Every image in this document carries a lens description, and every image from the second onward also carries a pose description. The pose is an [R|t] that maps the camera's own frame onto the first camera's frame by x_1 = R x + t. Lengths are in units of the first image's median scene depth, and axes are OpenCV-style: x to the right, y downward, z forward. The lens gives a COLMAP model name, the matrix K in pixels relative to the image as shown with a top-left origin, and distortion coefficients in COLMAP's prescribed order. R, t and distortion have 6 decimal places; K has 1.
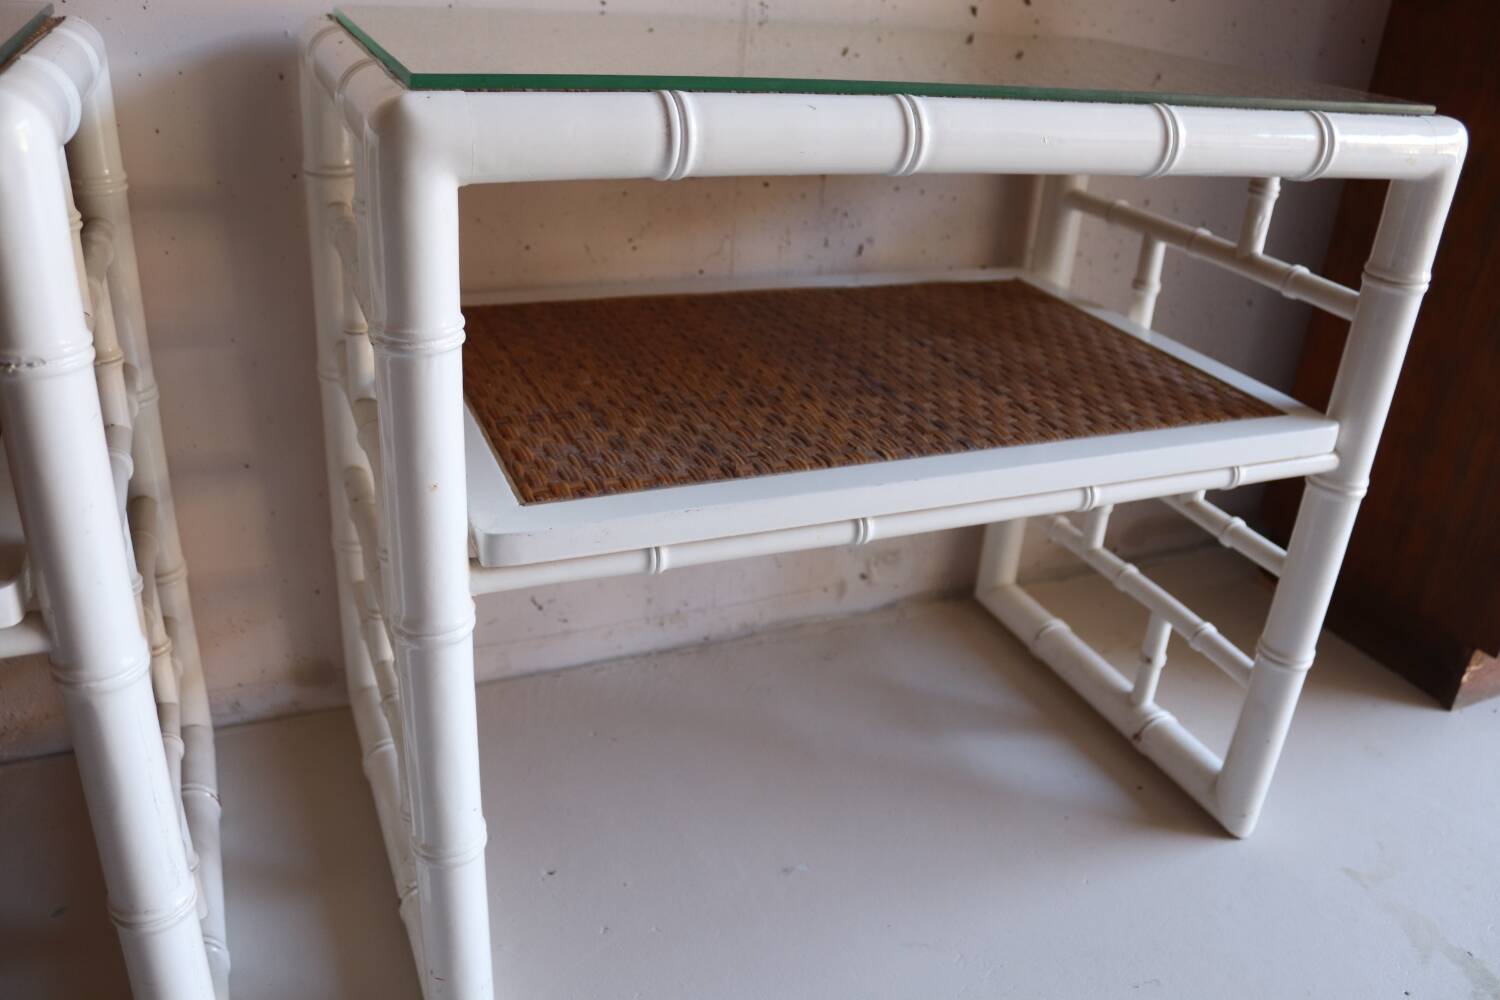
lens RADIAL K [[1227.9, 0, 753.2], [0, 1227.9, 488.7], [0, 0, 1]] dist [-0.133432, 0.066113]
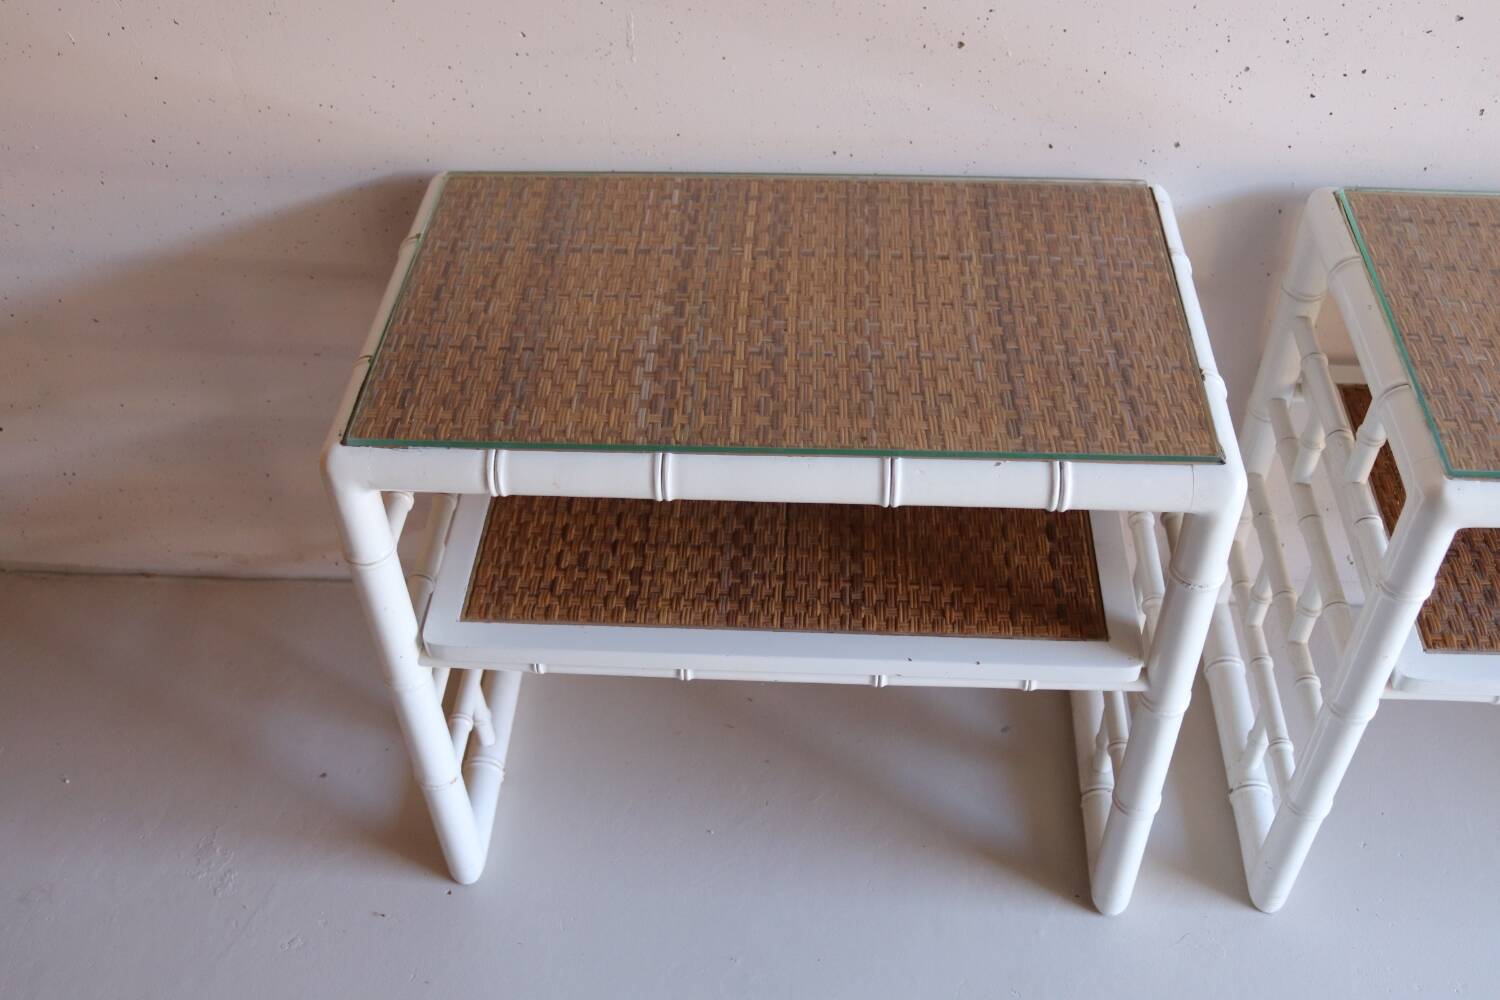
lens RADIAL K [[1483.4, 0, 746.4], [0, 1483.4, 494.4], [0, 0, 1]] dist [-0.095049, 0.000000]
pose [[0.889303, 0.252499, -0.381292, -0.220254], [-0.119775, 0.933253, 0.338662, -0.510972], [0.441354, -0.255504, 0.860188, -0.694937]]
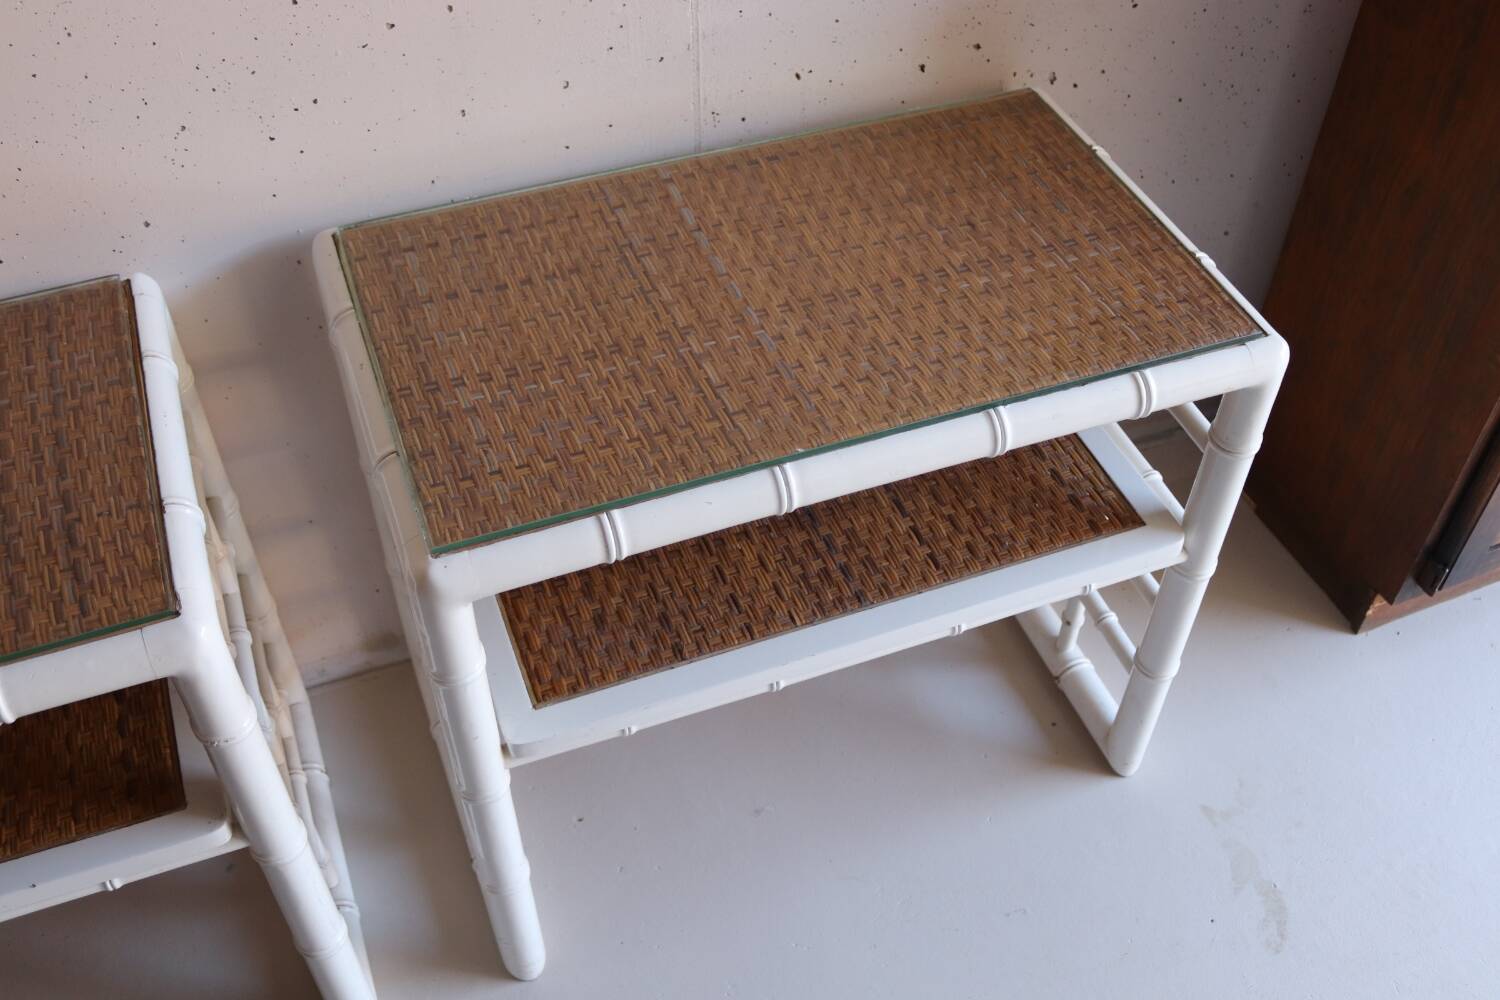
lens RADIAL K [[1483.4, 0, 753.2], [0, 1483.4, 492.9], [0, 0, 1]] dist [-0.095049, 0.000000]
pose [[0.997812, -0.012330, -0.064952, 0.138851], [0.034533, 0.934980, 0.353016, -0.608557], [0.056376, -0.354487, 0.933360, -0.399174]]
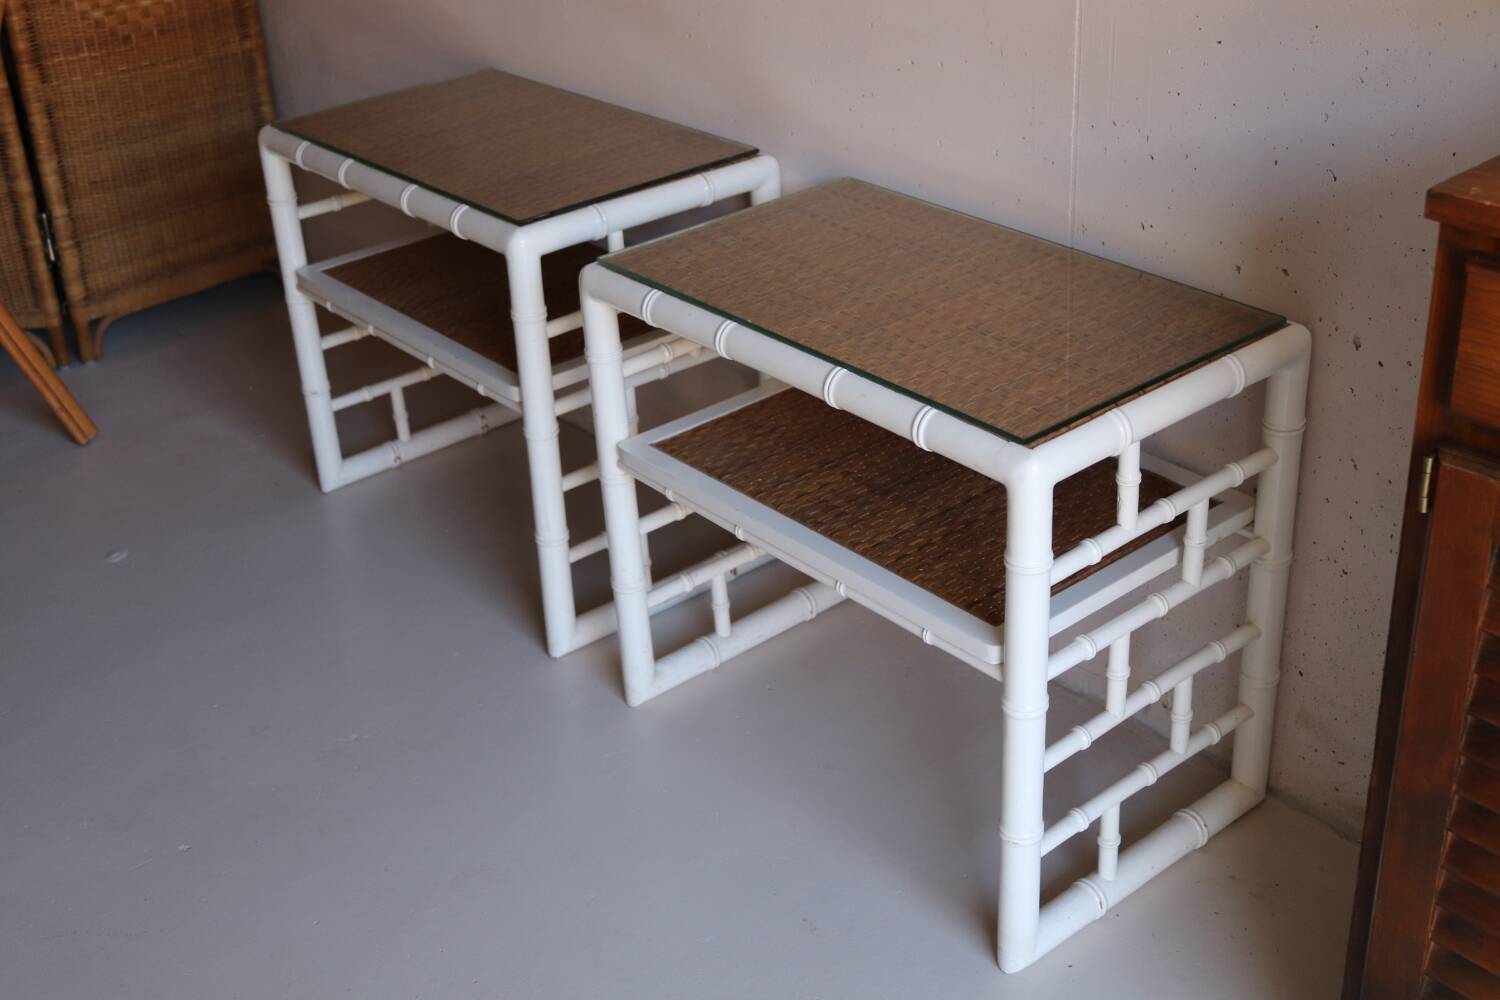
lens RADIAL K [[1752.3, 0, 765.2], [0, 1752.3, 497.0], [0, 0, 1]] dist [-0.054835, 0.000000]
pose [[0.287558, 0.381441, -0.878529, 1.919255], [-0.349317, 0.895856, 0.274626, -0.601547], [0.891789, 0.227914, 0.390855, -0.014764]]
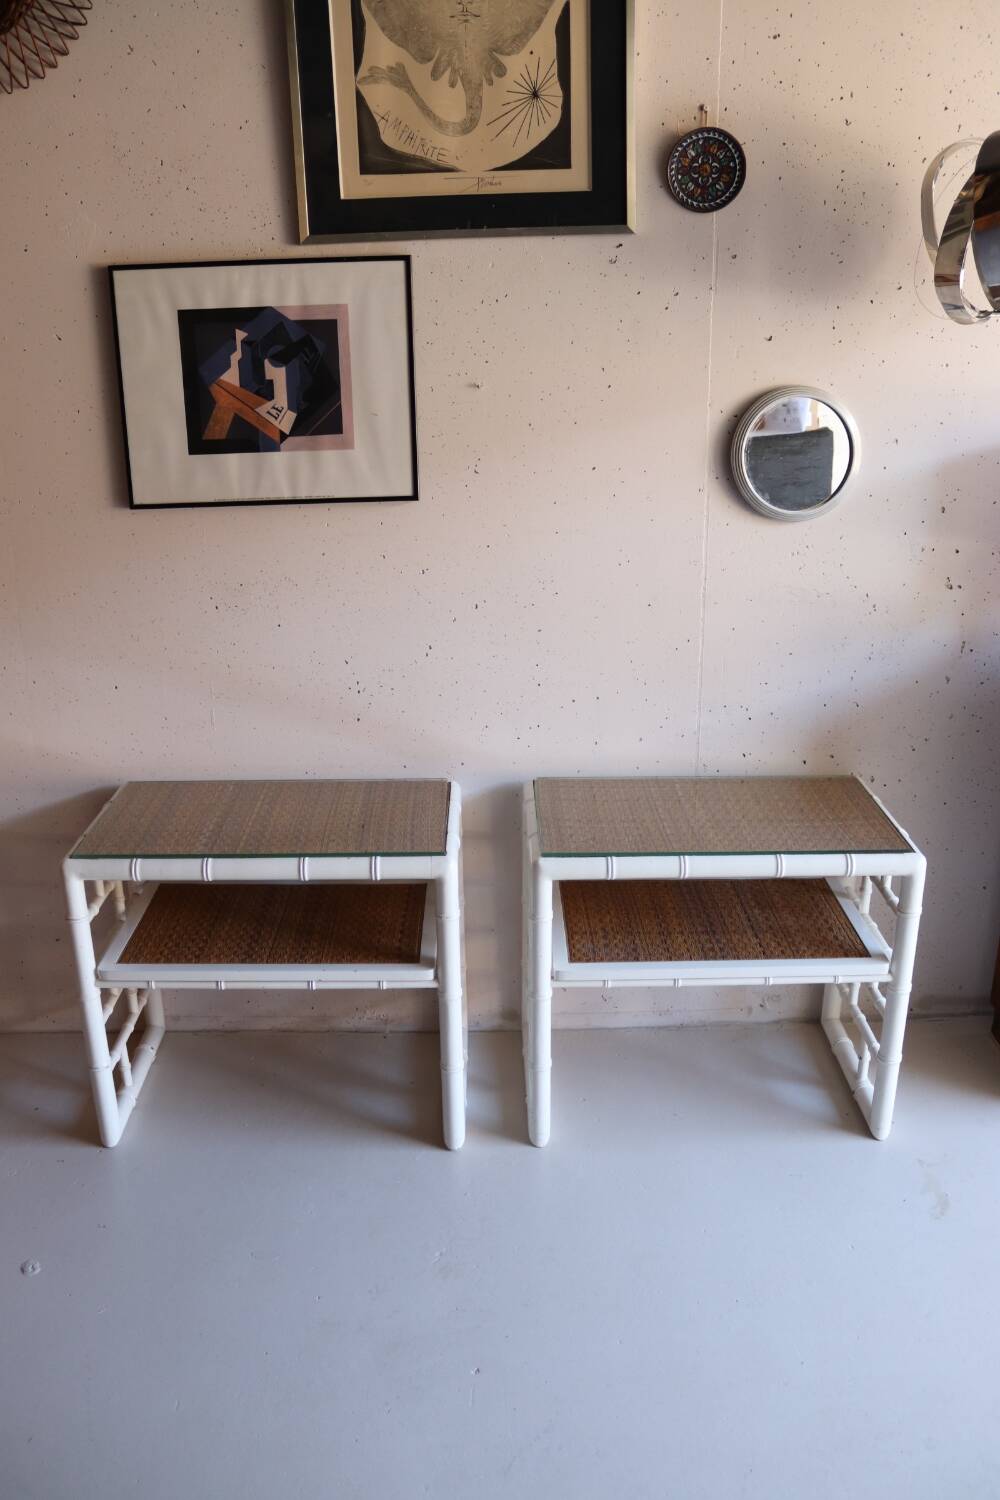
lens RADIAL K [[1249.3, 0, 498.2], [0, 1249.3, 756.1], [0, 0, 1]] dist [-0.126452, 0.050273]
pose [[0.919159, 0.058389, -0.389535, 0.678203], [-0.103606, 0.989967, -0.096082, -0.145480], [0.380016, 0.128673, 0.915986, -1.665355]]
